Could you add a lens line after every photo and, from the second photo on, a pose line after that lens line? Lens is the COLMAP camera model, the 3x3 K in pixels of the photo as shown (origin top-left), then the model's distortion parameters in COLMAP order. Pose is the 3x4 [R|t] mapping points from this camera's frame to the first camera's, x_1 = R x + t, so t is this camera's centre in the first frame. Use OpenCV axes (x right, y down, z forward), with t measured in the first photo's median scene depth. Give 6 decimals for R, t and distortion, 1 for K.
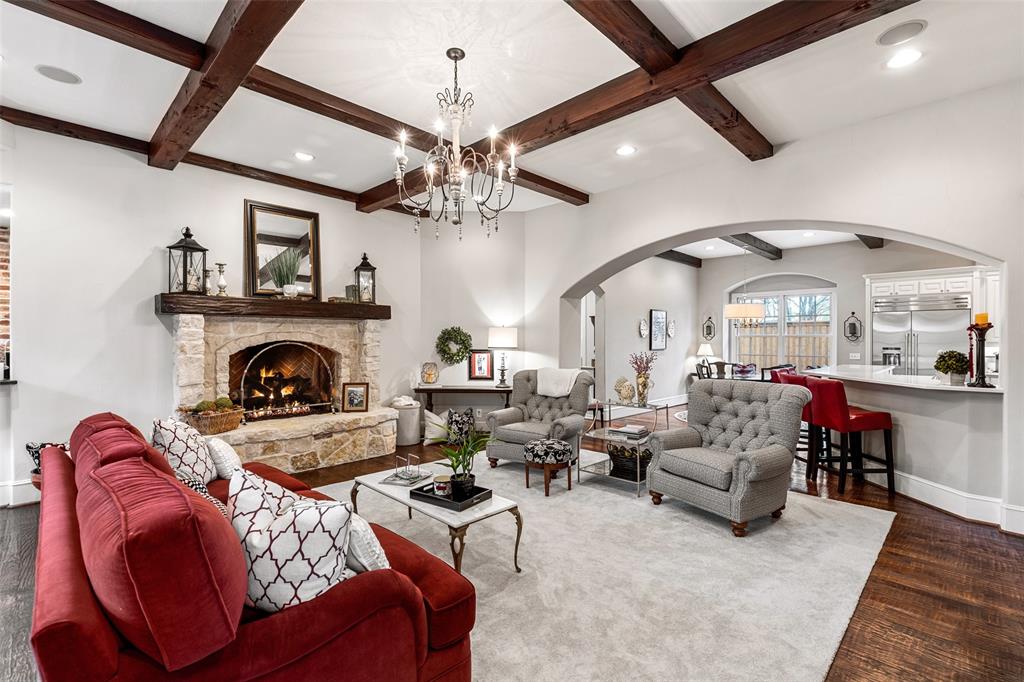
lens RADIAL K [[461.8, 0, 512.0], [0, 461.8, 340.8], [0, 0, 1]] dist [0.005718, 0.000101]
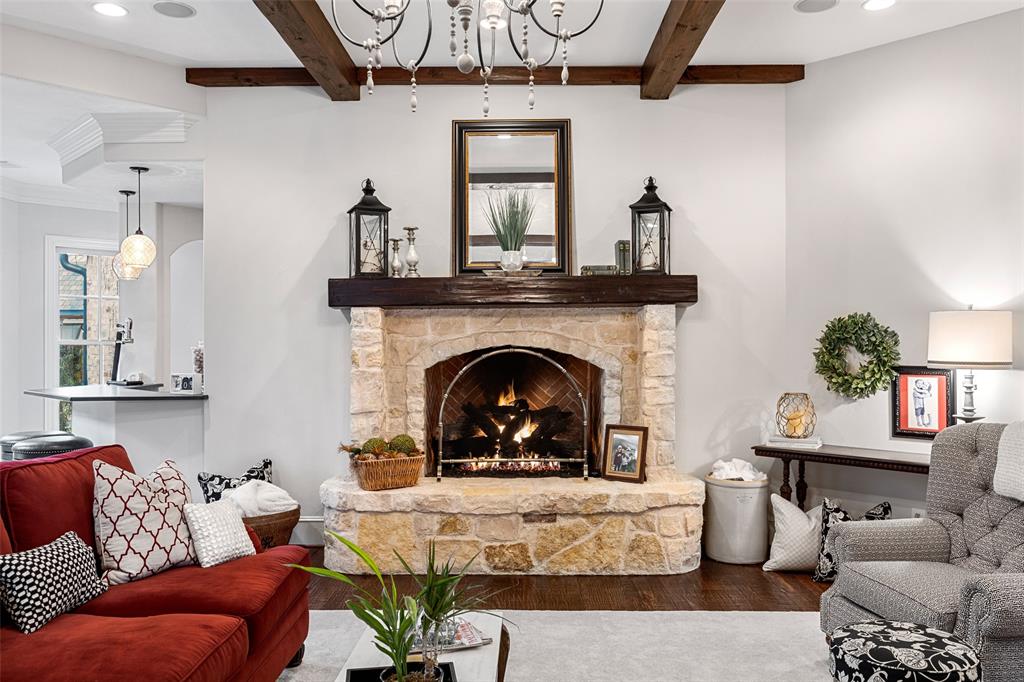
lens RADIAL K [[813.4, 0, 511.9], [0, 813.4, 341.2], [0, 0, 1]] dist [0.006406, 0.008653]
pose [[0.693074, -0.004704, -0.720851, 0.254751], [0.003519, 0.999989, -0.003142, -0.003323], [0.720857, -0.000359, 0.693083, 0.276505]]
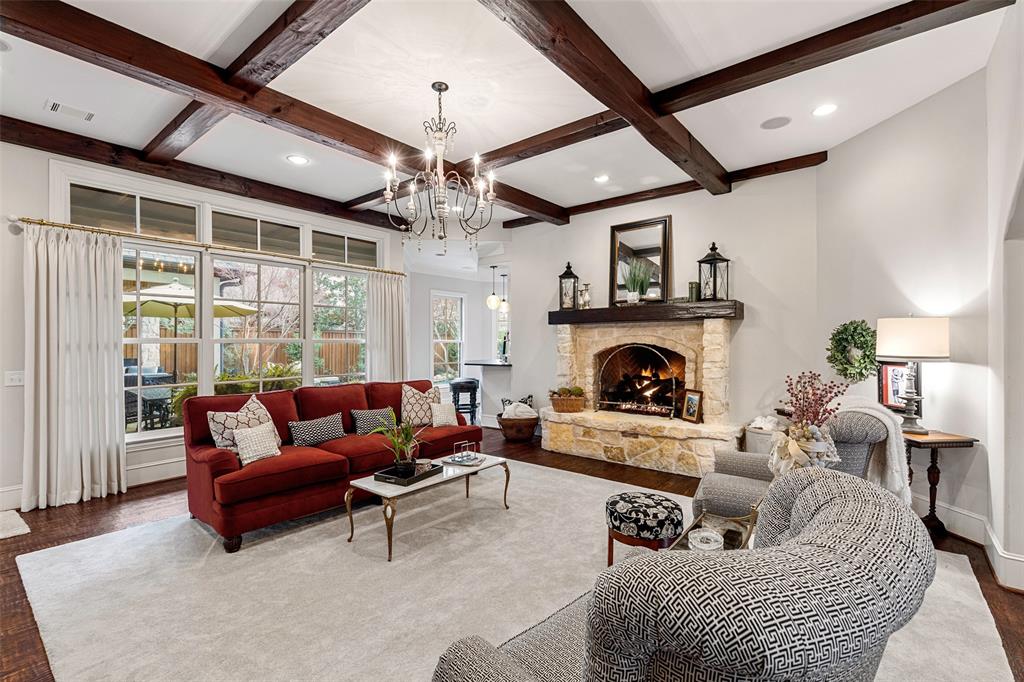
lens RADIAL K [[461.8, 0, 506.3], [0, 461.8, 340.2], [0, 0, 1]] dist [0.005718, 0.000101]
pose [[0.083443, -0.005503, -0.996497, 0.562255], [0.002456, 0.999983, -0.005317, -0.002509], [0.996510, -0.002004, 0.083455, 0.590547]]
